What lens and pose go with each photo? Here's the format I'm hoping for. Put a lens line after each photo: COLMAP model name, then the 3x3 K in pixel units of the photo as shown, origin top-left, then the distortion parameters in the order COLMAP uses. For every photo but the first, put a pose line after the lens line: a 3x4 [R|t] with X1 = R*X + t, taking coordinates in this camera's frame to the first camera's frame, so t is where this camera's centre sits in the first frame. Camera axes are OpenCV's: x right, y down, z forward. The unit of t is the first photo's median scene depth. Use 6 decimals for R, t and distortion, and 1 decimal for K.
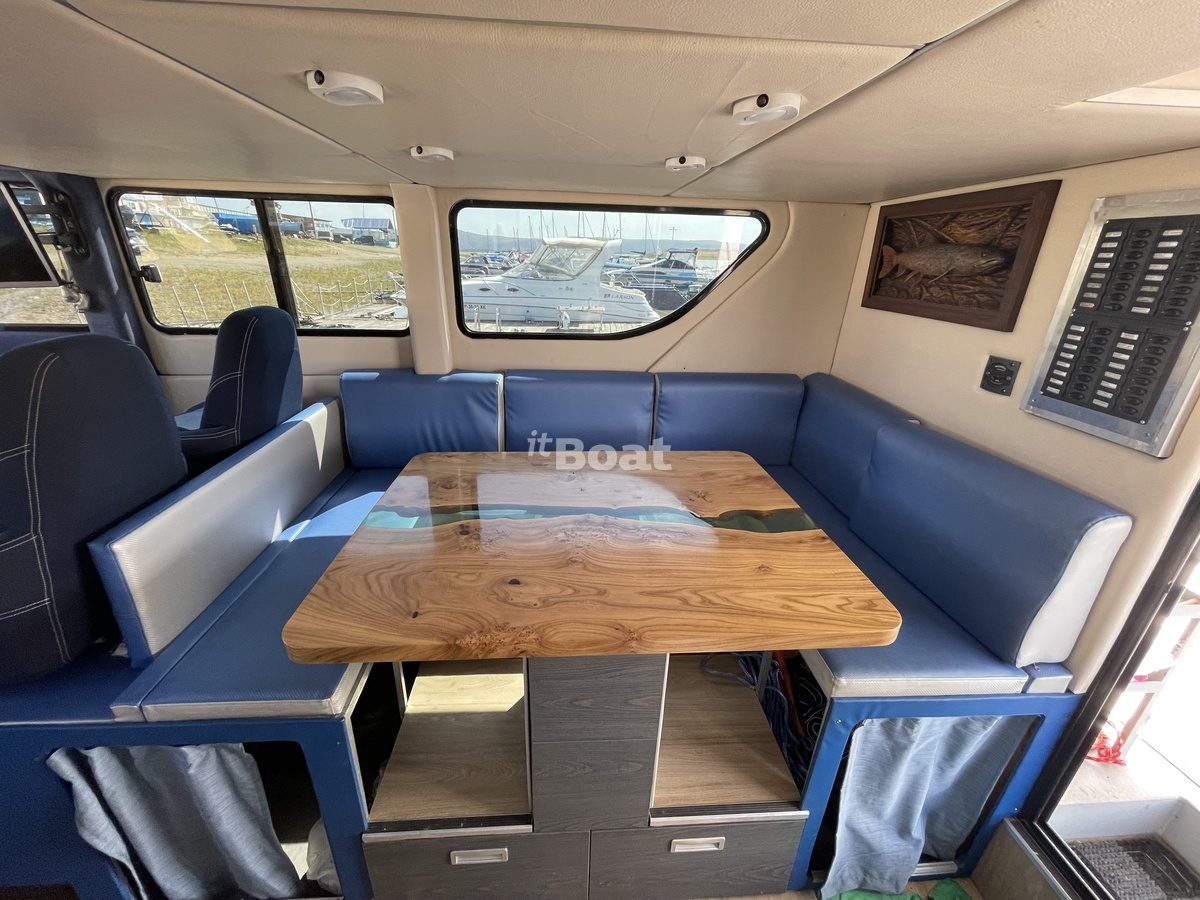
lens RADIAL K [[485.4, 0, 592.8], [0, 485.4, 446.4], [0, 0, 1]] dist [-0.000944, 0.000034]
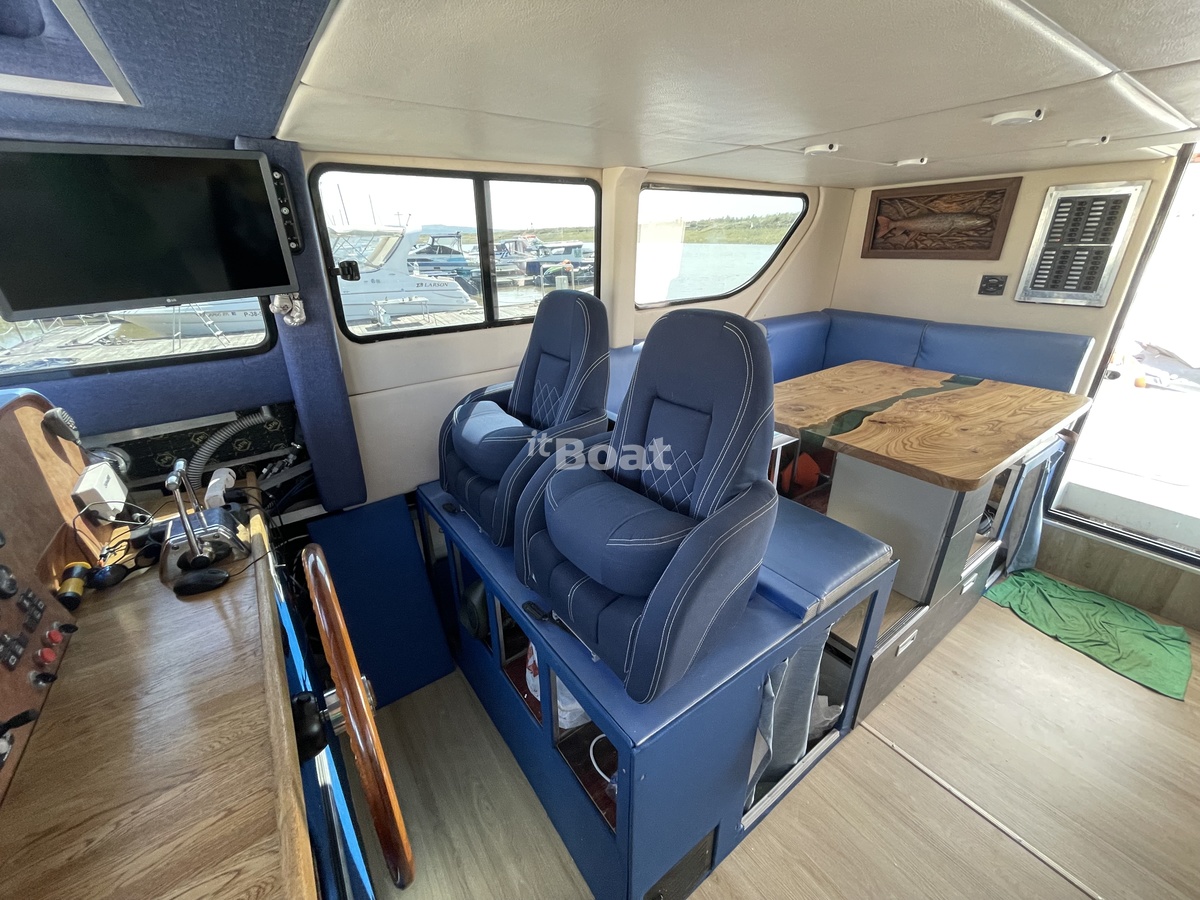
lens RADIAL K [[485.4, 0, 592.8], [0, 485.4, 448.7], [0, 0, 1]] dist [-0.000944, 0.000034]
pose [[0.847650, -0.245942, 0.470109, -1.190540], [0.231453, 0.968723, 0.089466, -0.051206], [-0.477409, 0.032973, 0.878062, 0.115166]]
